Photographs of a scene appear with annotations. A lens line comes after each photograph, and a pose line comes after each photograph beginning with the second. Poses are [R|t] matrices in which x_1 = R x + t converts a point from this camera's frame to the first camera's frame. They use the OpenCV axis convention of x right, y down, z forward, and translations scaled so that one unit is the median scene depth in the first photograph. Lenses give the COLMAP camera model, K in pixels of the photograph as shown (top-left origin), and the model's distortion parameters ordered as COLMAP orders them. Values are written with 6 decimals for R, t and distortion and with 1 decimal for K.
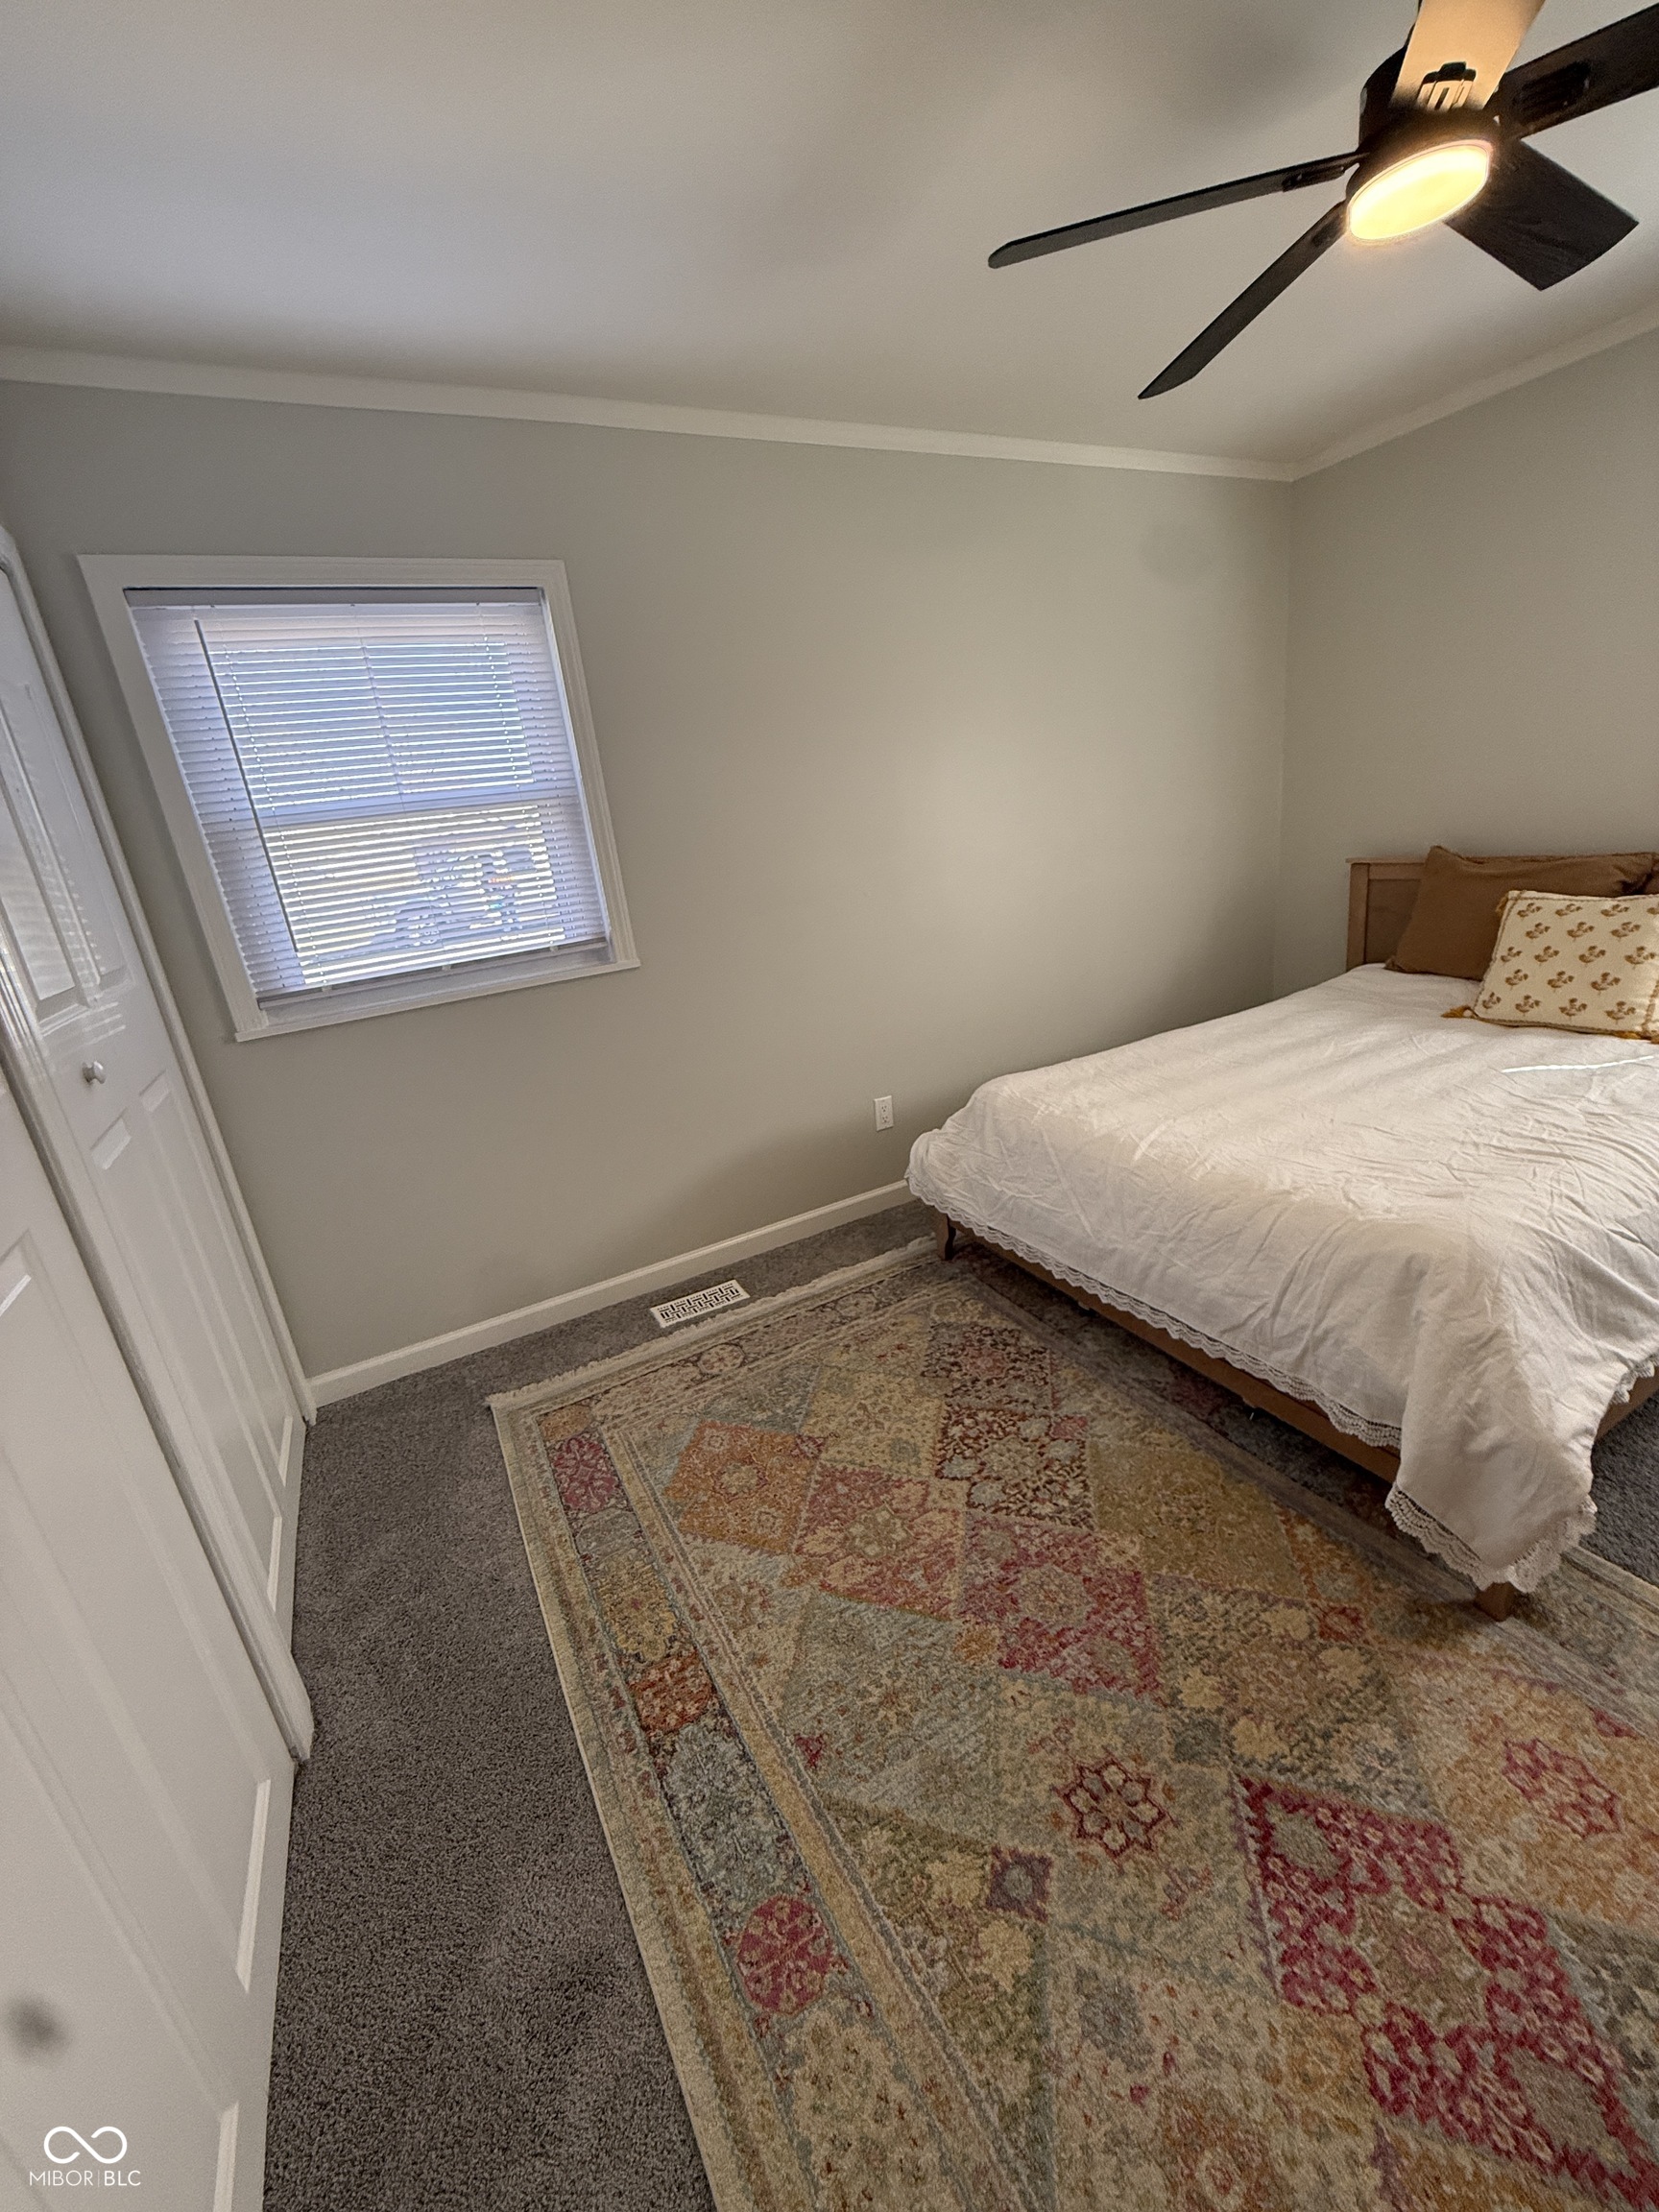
lens RADIAL K [[879.1, 0, 832.6], [0, 879.1, 1100.3], [0, 0, 1]] dist [-0.001023, 0.000152]
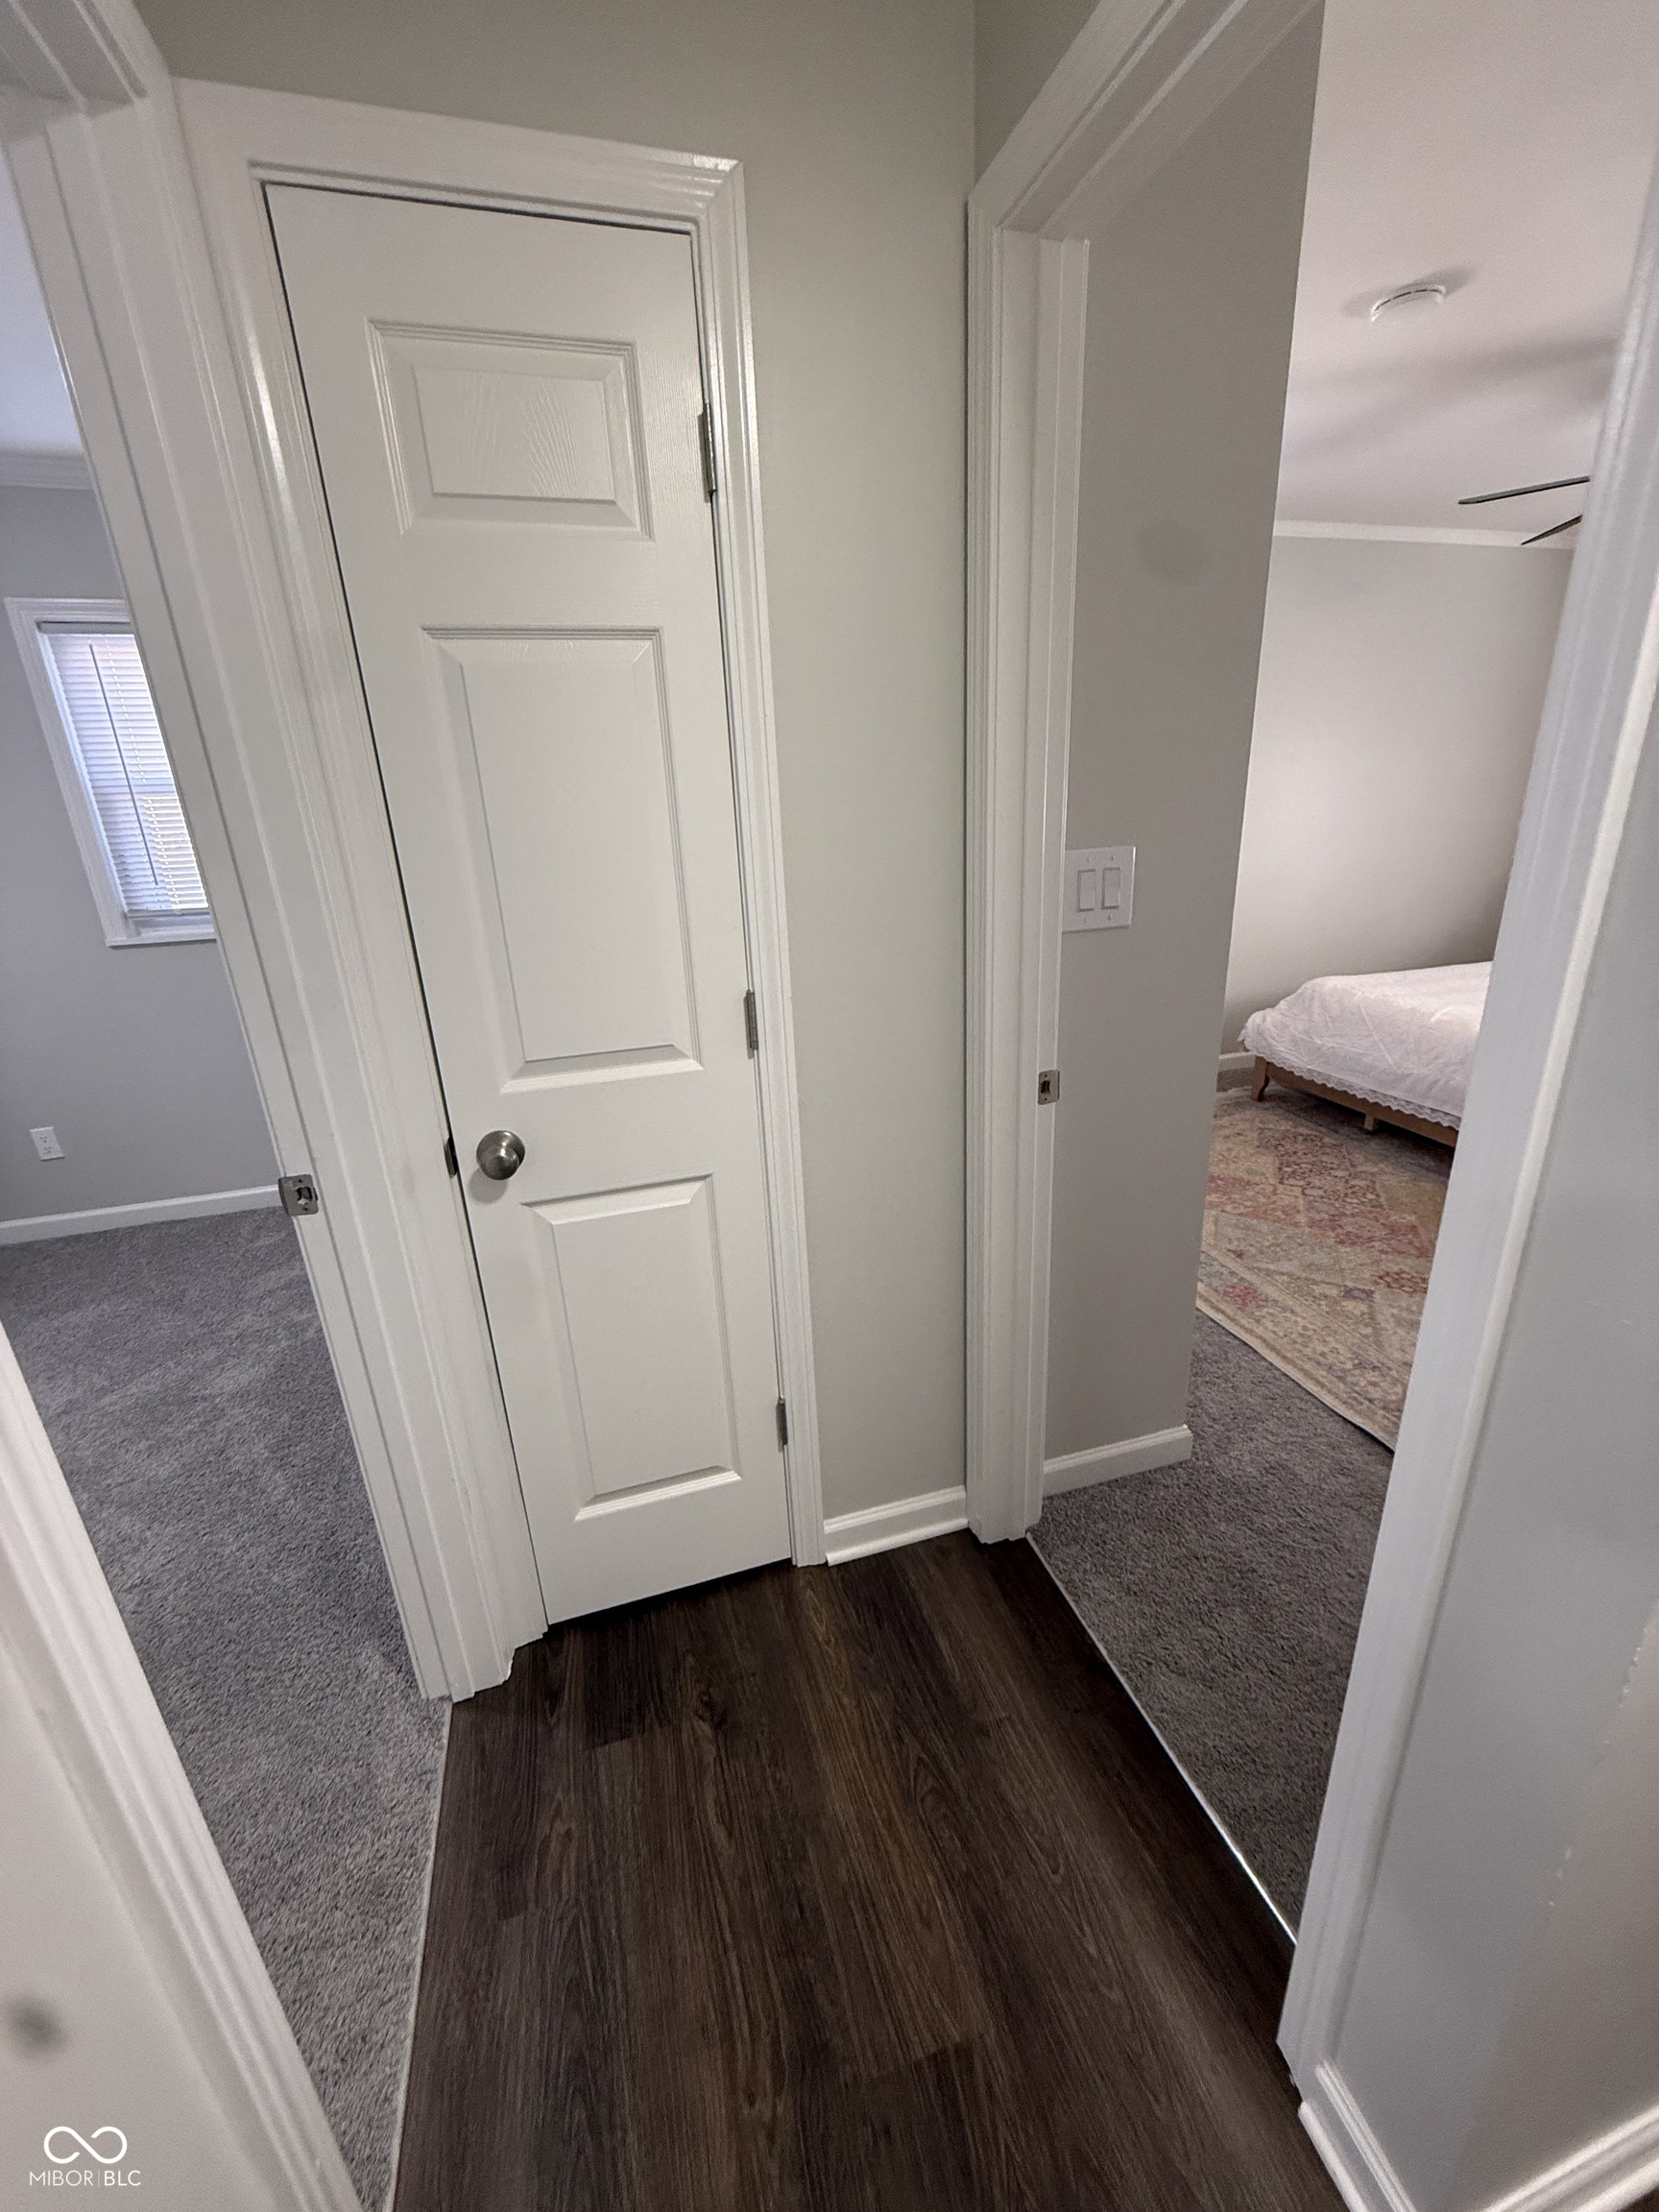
lens RADIAL K [[879.1, 0, 832.6], [0, 879.1, 1100.3], [0, 0, 1]] dist [-0.001023, 0.000152]
pose [[0.975399, 0.140137, -0.170170, -0.439054], [-0.134507, 0.989925, 0.044231, 0.297160], [0.174654, -0.020254, 0.984421, -0.783323]]
